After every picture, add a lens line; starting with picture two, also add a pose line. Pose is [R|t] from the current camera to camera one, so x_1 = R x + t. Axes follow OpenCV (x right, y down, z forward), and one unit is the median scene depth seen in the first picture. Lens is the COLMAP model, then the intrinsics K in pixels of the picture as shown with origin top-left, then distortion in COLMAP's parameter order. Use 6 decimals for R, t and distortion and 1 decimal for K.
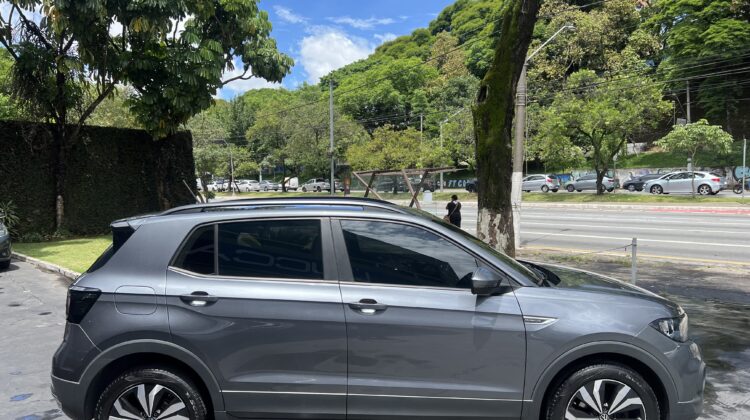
lens RADIAL K [[563.3, 0, 372.1], [0, 563.3, 212.0], [0, 0, 1]] dist [0.053253, -0.057860]
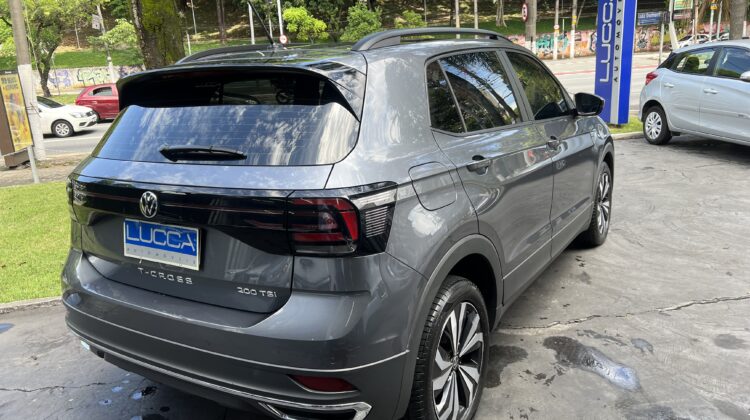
lens RADIAL K [[563.3, 0, 375.7], [0, 563.3, 204.7], [0, 0, 1]] dist [0.053253, -0.057860]
pose [[0.530987, -0.223688, 0.817322, -0.183640], [0.099351, 0.974311, 0.202109, 0.009462], [-0.841535, -0.026115, 0.539570, 0.142622]]
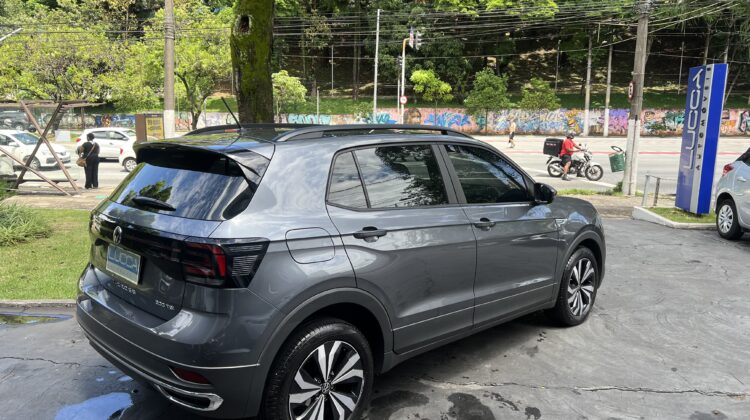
lens RADIAL K [[563.3, 0, 371.2], [0, 563.3, 213.3], [0, 0, 1]] dist [0.053253, -0.057860]
pose [[0.716383, -0.087842, 0.692156, -0.175350], [0.017777, 0.994019, 0.107752, 0.005276], [-0.697481, -0.064887, 0.713659, 0.074138]]
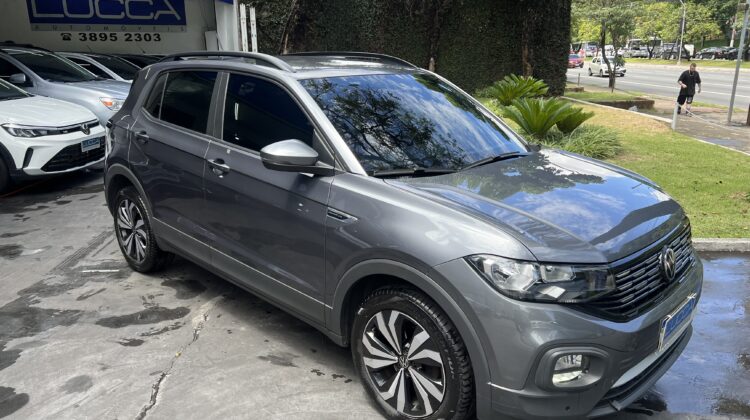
lens RADIAL K [[563.3, 0, 376.0], [0, 563.3, 212.7], [0, 0, 1]] dist [0.053253, -0.057860]
pose [[0.727473, 0.199303, -0.656552, 0.158967], [-0.045255, 0.968737, 0.243927, -0.000363], [0.684642, -0.147738, 0.713750, 0.092993]]
